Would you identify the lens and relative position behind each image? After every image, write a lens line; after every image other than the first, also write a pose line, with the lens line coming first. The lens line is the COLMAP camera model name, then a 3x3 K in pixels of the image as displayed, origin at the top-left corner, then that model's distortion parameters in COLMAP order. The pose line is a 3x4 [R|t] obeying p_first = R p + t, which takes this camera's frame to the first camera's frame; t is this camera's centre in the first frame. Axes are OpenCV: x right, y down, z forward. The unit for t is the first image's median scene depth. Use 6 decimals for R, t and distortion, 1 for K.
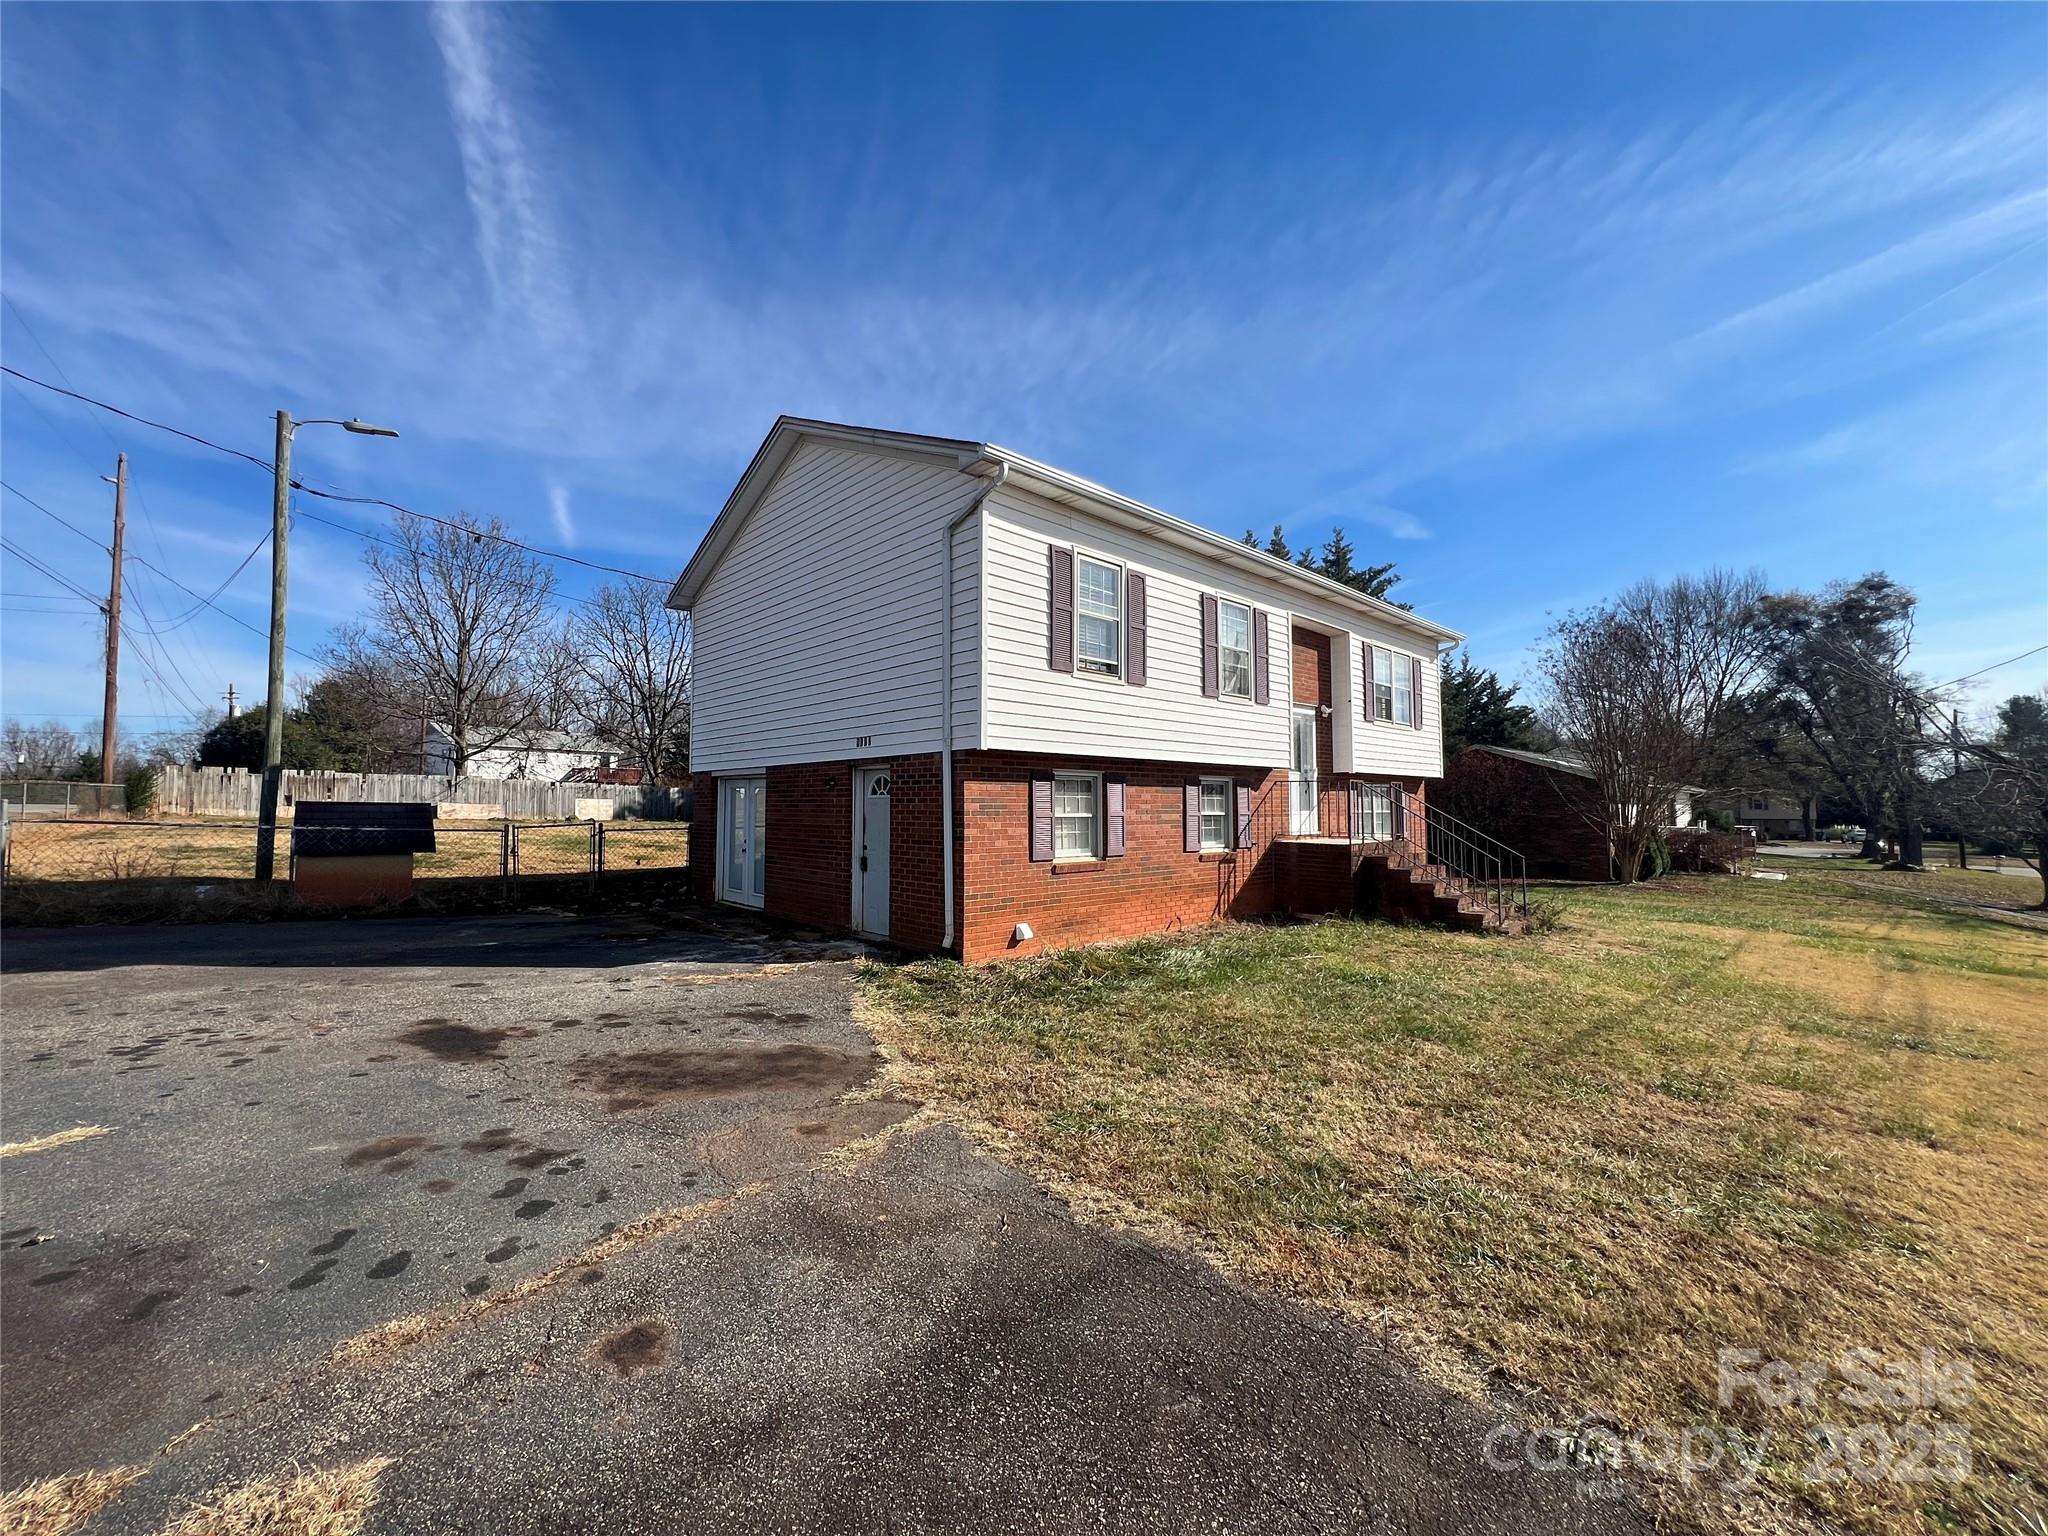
lens RADIAL K [[815.6, 0, 1026.2], [0, 815.6, 778.8], [0, 0, 1]] dist [-0.000637, -0.000170]
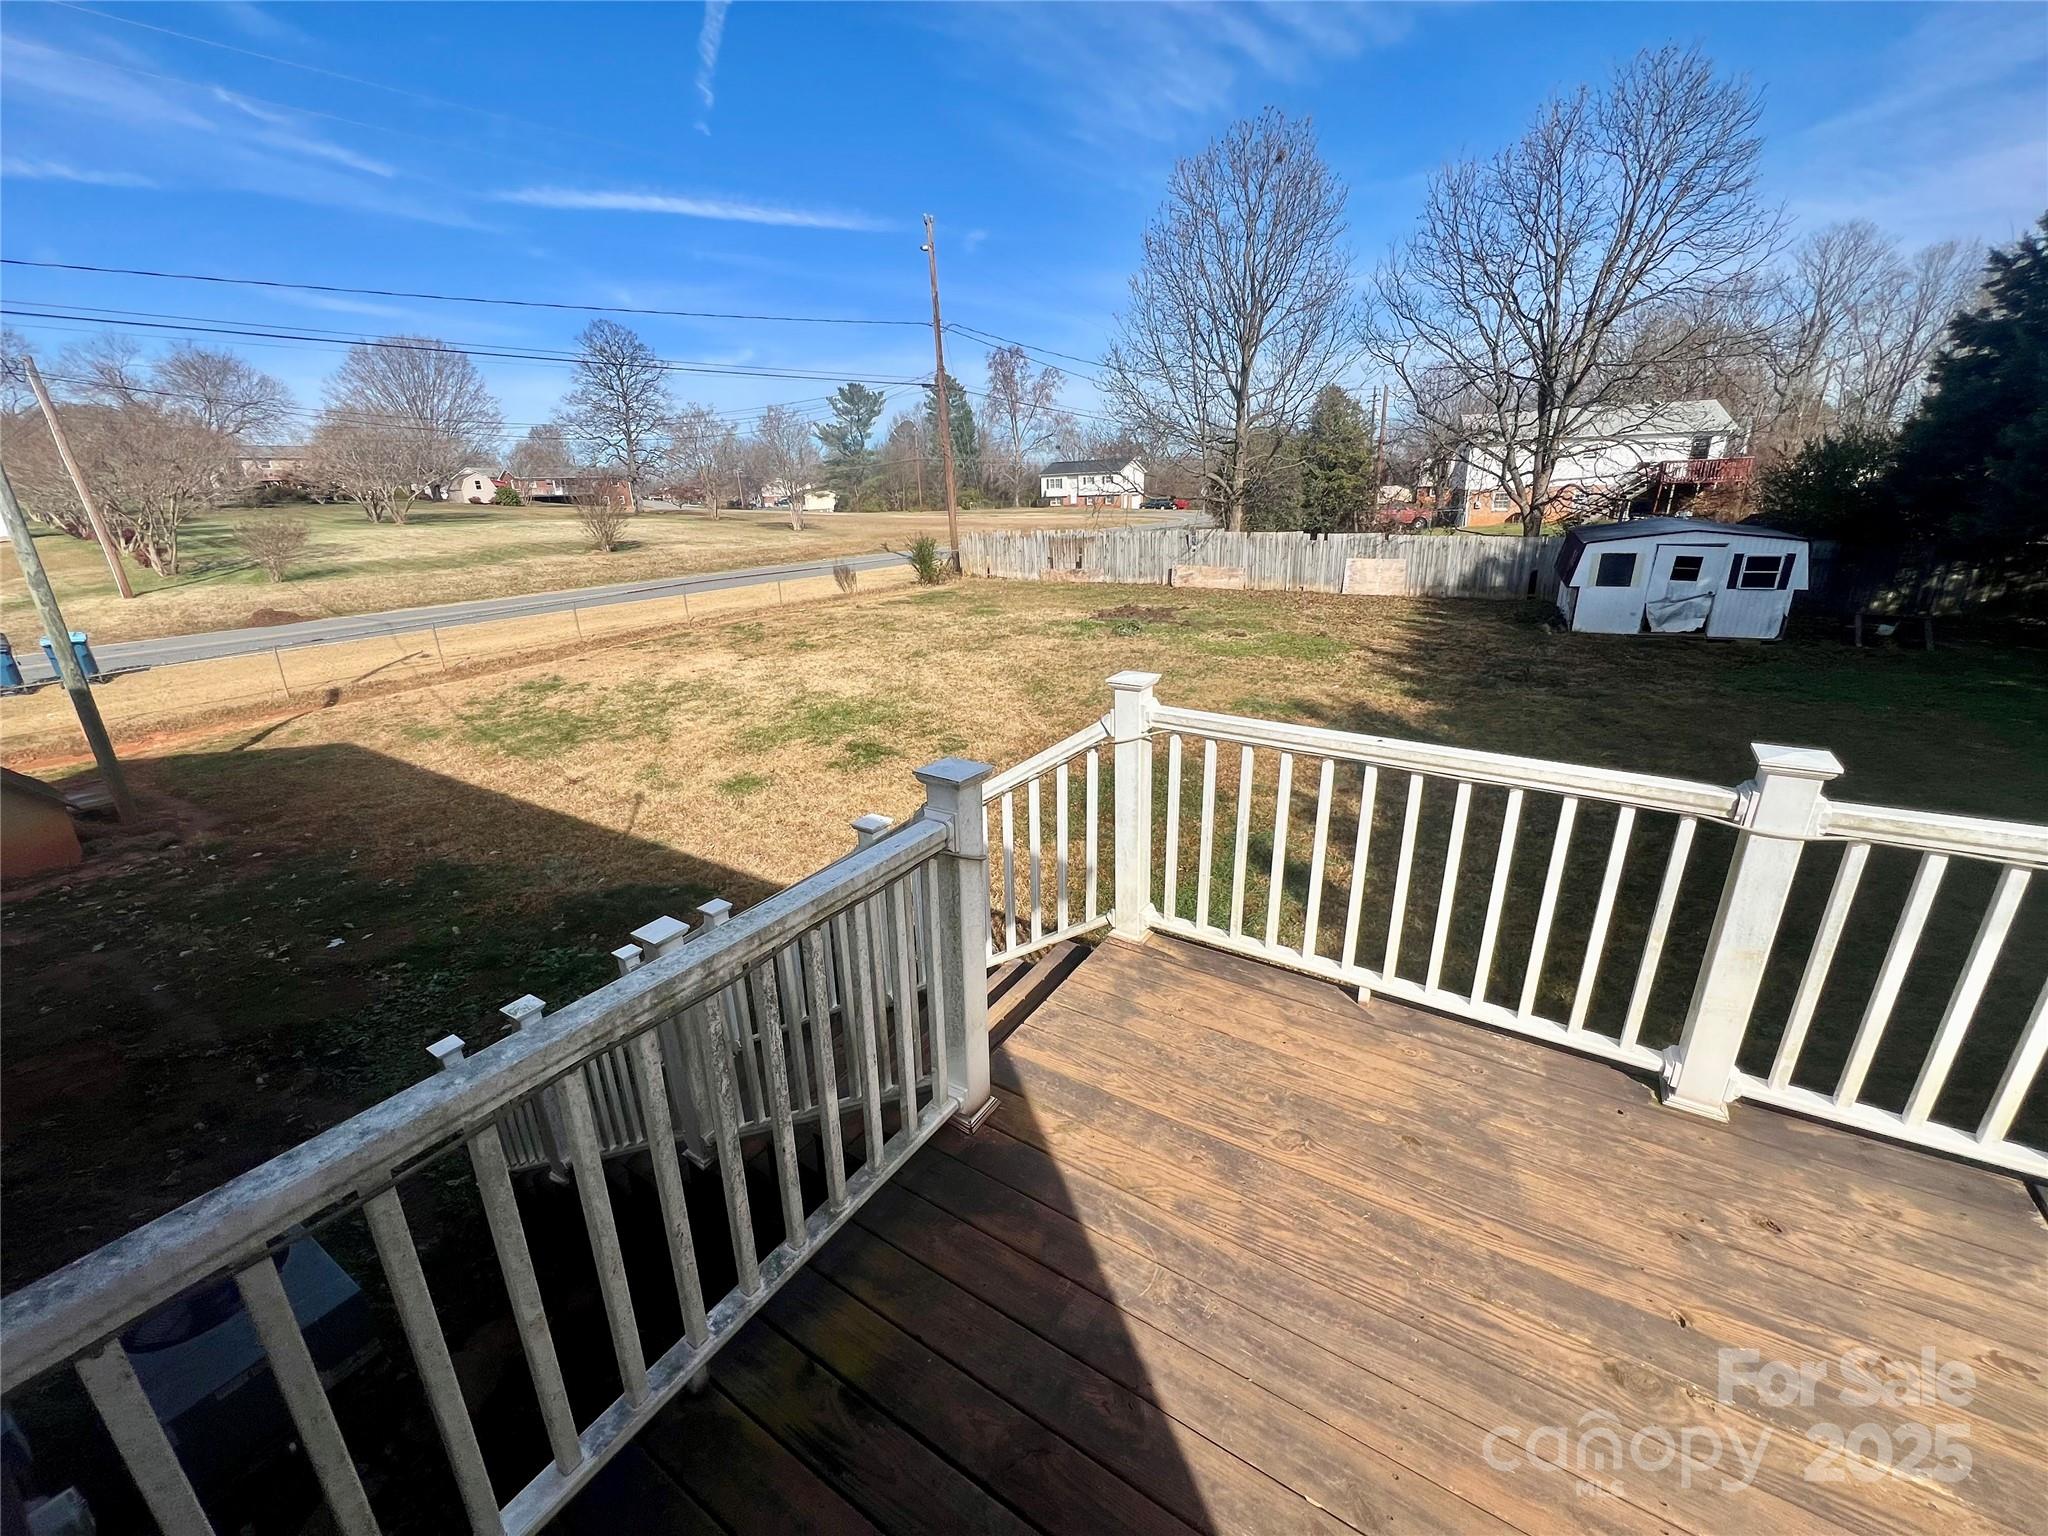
lens RADIAL K [[815.6, 0, 1019.4], [0, 815.6, 769.3], [0, 0, 1]] dist [-0.000637, -0.000170]
pose [[0.240079, 0.299337, -0.923450, 0.060762], [0.062817, 0.944487, 0.322488, -0.047355], [0.968719, -0.135431, 0.207948, 0.596625]]
